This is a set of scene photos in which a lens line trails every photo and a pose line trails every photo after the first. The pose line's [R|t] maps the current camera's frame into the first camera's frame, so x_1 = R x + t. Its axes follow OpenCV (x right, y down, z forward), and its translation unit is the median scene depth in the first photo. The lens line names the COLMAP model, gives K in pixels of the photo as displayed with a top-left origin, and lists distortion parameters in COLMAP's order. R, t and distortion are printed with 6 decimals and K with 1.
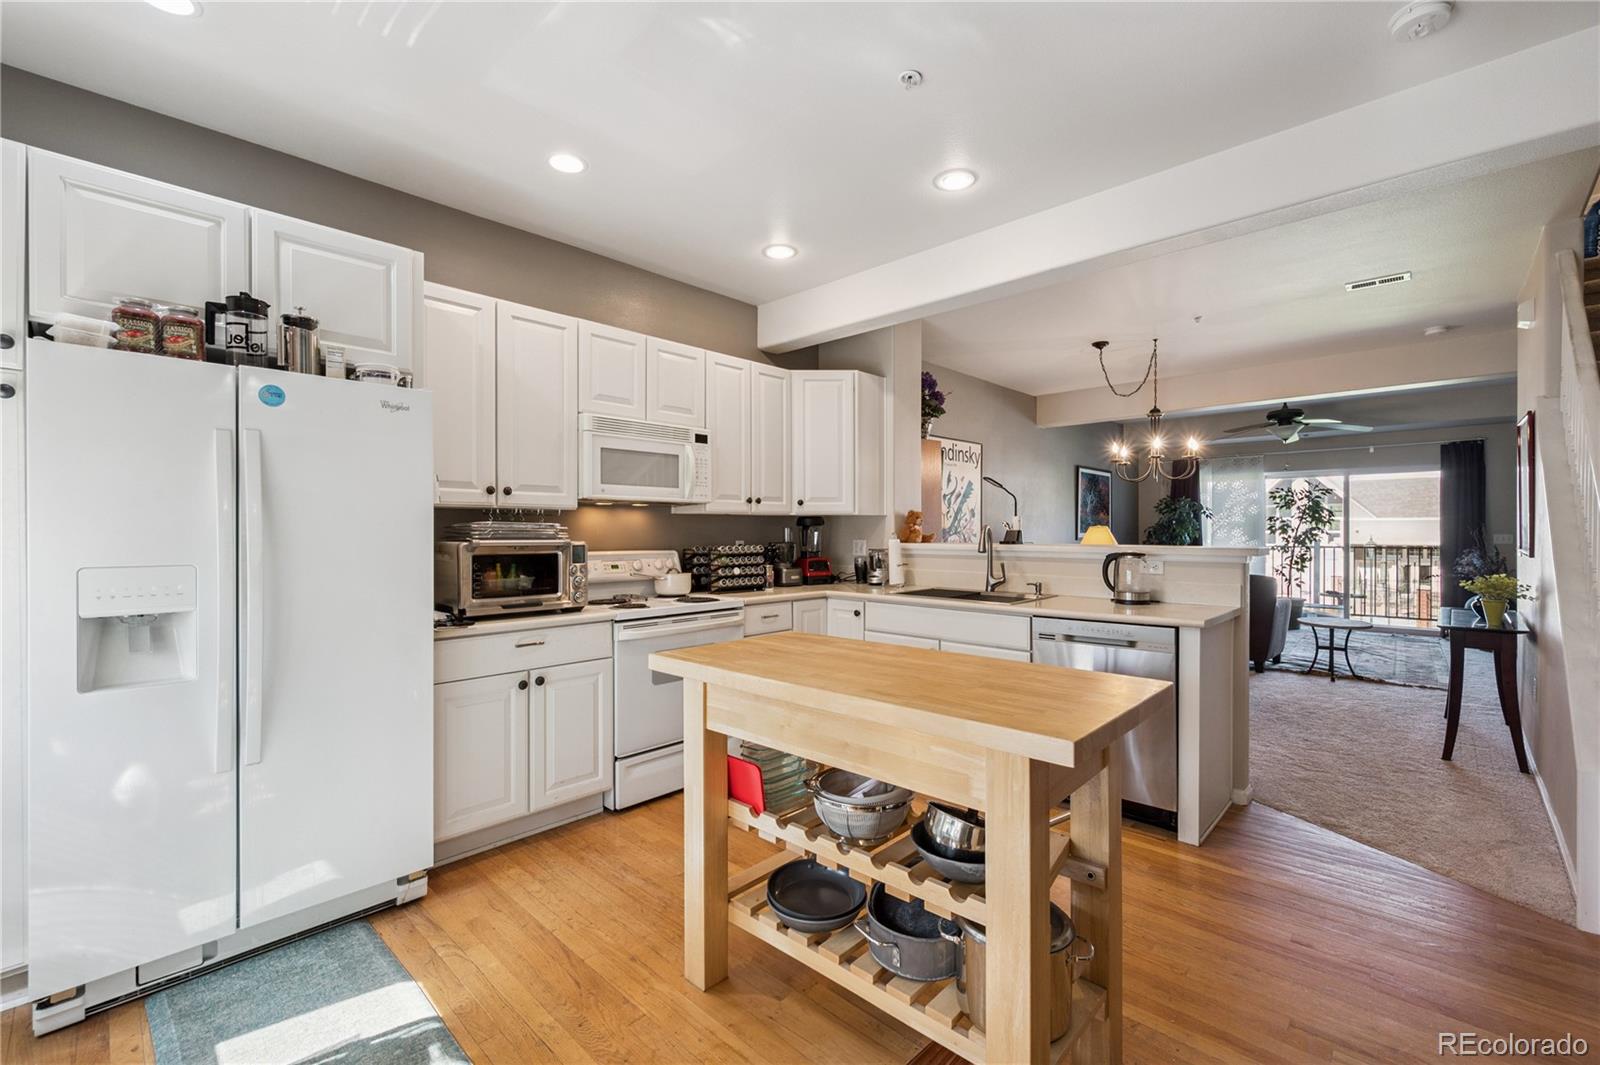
lens RADIAL K [[673.3, 0, 798.5], [0, 673.3, 535.2], [0, 0, 1]] dist [-0.001828, 0.000037]
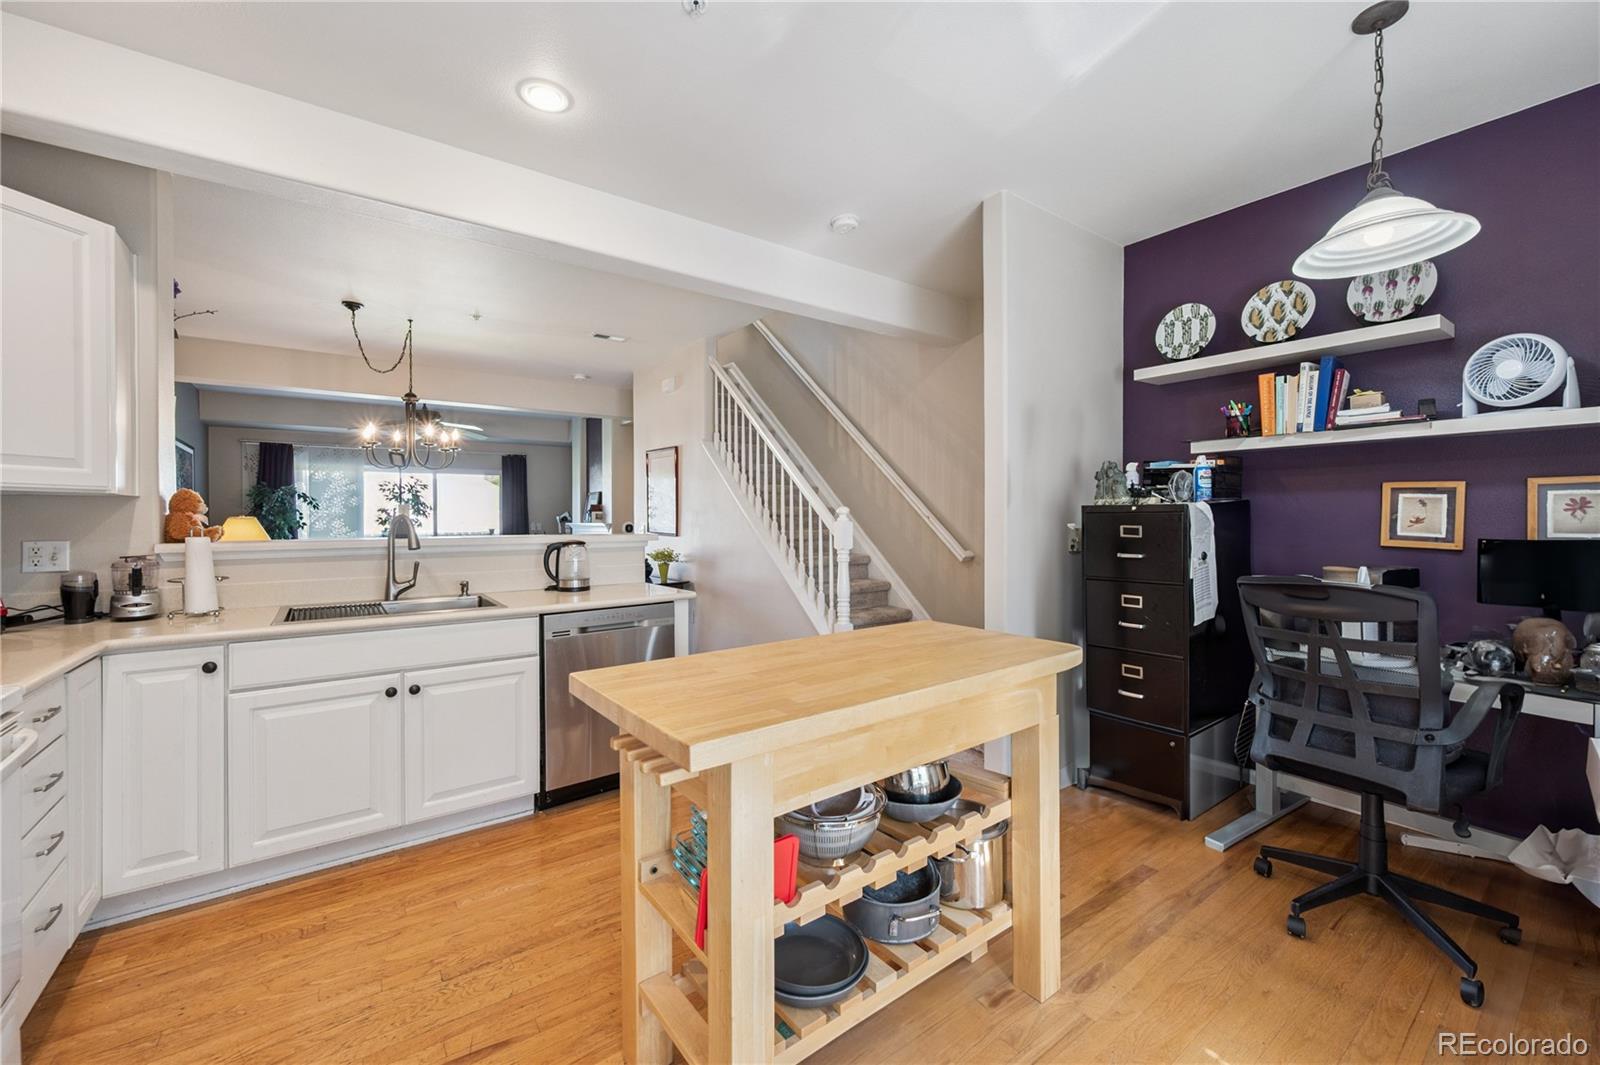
lens RADIAL K [[645.8, 0, 794.7], [0, 645.8, 525.2], [0, 0, 1]] dist [0.001994, -0.000105]
pose [[0.175846, -0.008760, 0.984379, -0.308409], [0.010890, 0.999917, 0.006953, -0.002545], [-0.984357, 0.009497, 0.175927, 0.351468]]
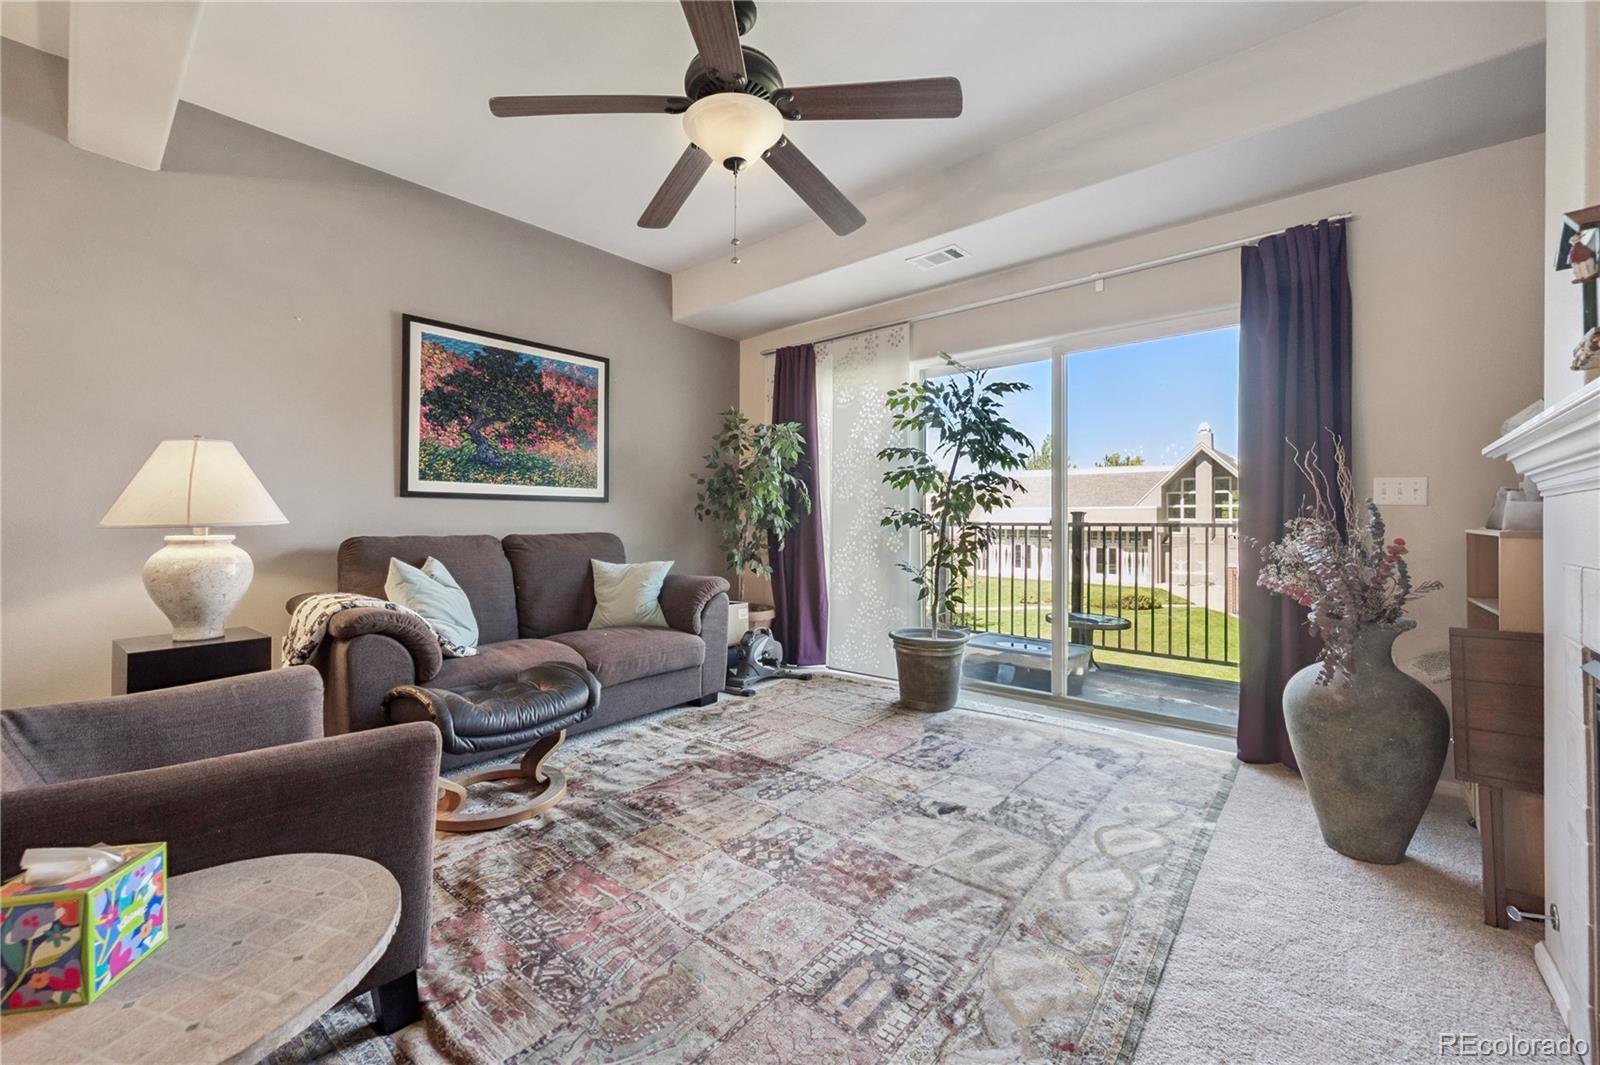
lens RADIAL K [[645.8, 0, 797.2], [0, 645.8, 526.7], [0, 0, 1]] dist [0.001994, -0.000105]
pose [[0.998591, 0.000657, 0.053061, 1.125738], [-0.000550, 0.999998, -0.002032, 0.047573], [-0.053063, 0.002000, 0.998589, 1.048477]]
